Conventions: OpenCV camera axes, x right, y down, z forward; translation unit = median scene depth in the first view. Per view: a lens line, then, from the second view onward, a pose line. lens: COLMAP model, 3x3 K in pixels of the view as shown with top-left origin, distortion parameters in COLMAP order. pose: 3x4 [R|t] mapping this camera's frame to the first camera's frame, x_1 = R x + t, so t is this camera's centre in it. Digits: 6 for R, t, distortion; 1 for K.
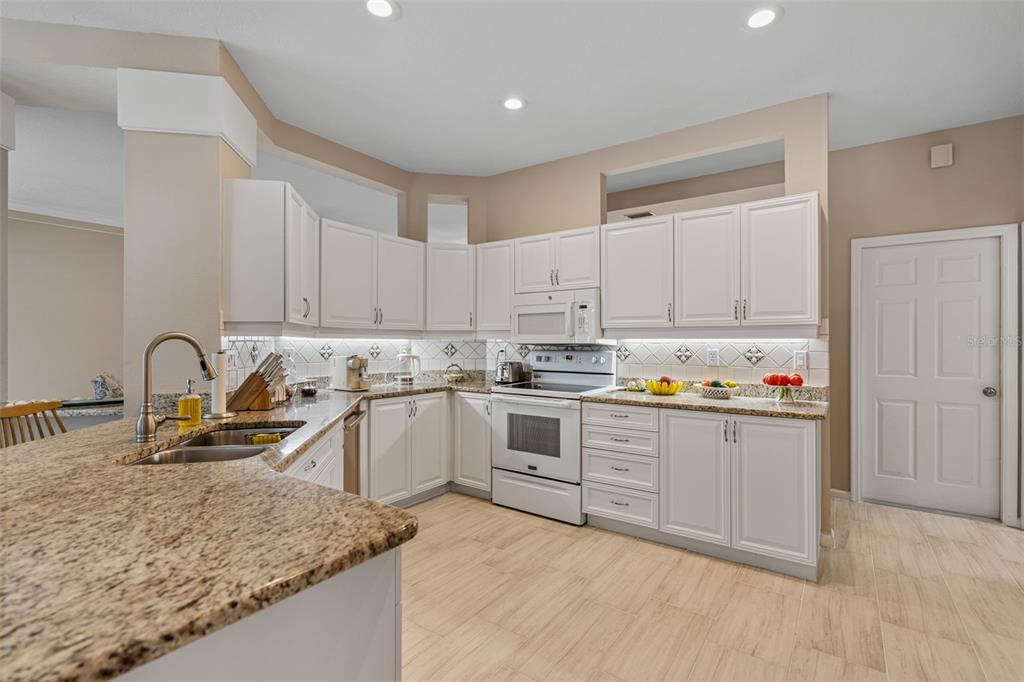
lens RADIAL K [[471.7, 0, 511.1], [0, 471.7, 339.8], [0, 0, 1]] dist [0.000841, -0.000750]
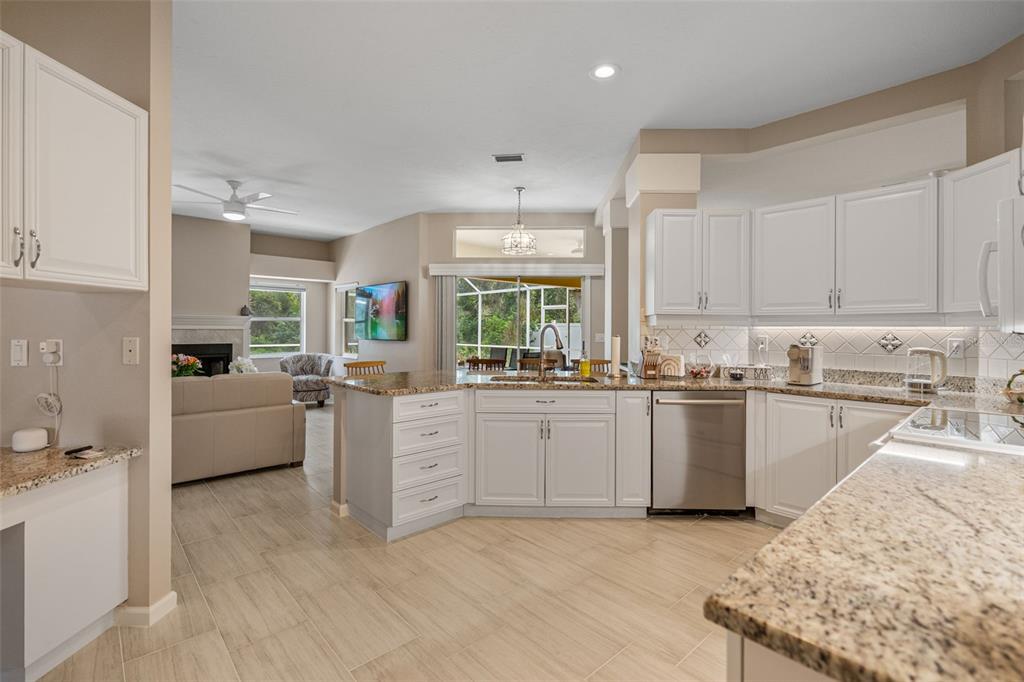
lens RADIAL K [[471.7, 0, 511.0], [0, 471.7, 330.2], [0, 0, 1]] dist [0.000841, -0.000750]
pose [[-0.225609, -0.002969, -0.974213, 0.682204], [-0.001008, 0.999996, -0.002814, 0.007916], [0.974217, 0.000347, -0.225611, 0.685165]]
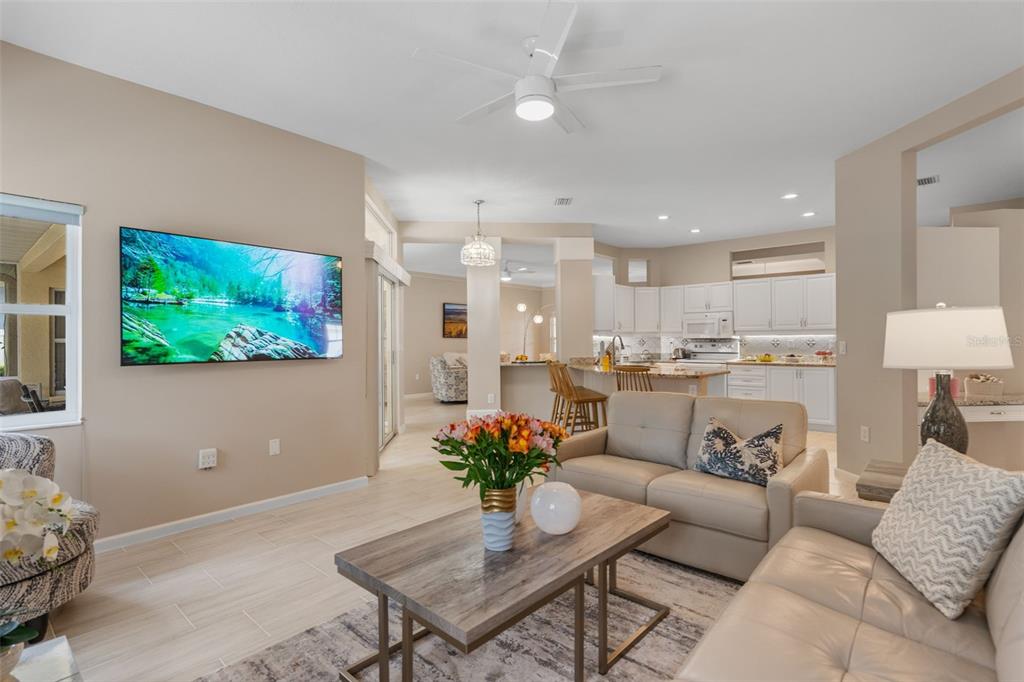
lens RADIAL K [[485.7, 0, 511.4], [0, 485.7, 342.3], [0, 0, 1]] dist [0.013276, -0.001233]
pose [[0.993182, -0.006587, -0.116391, -0.558427], [0.007552, 0.999941, 0.007853, 0.002827], [0.116332, -0.008678, 0.993172, -1.309352]]
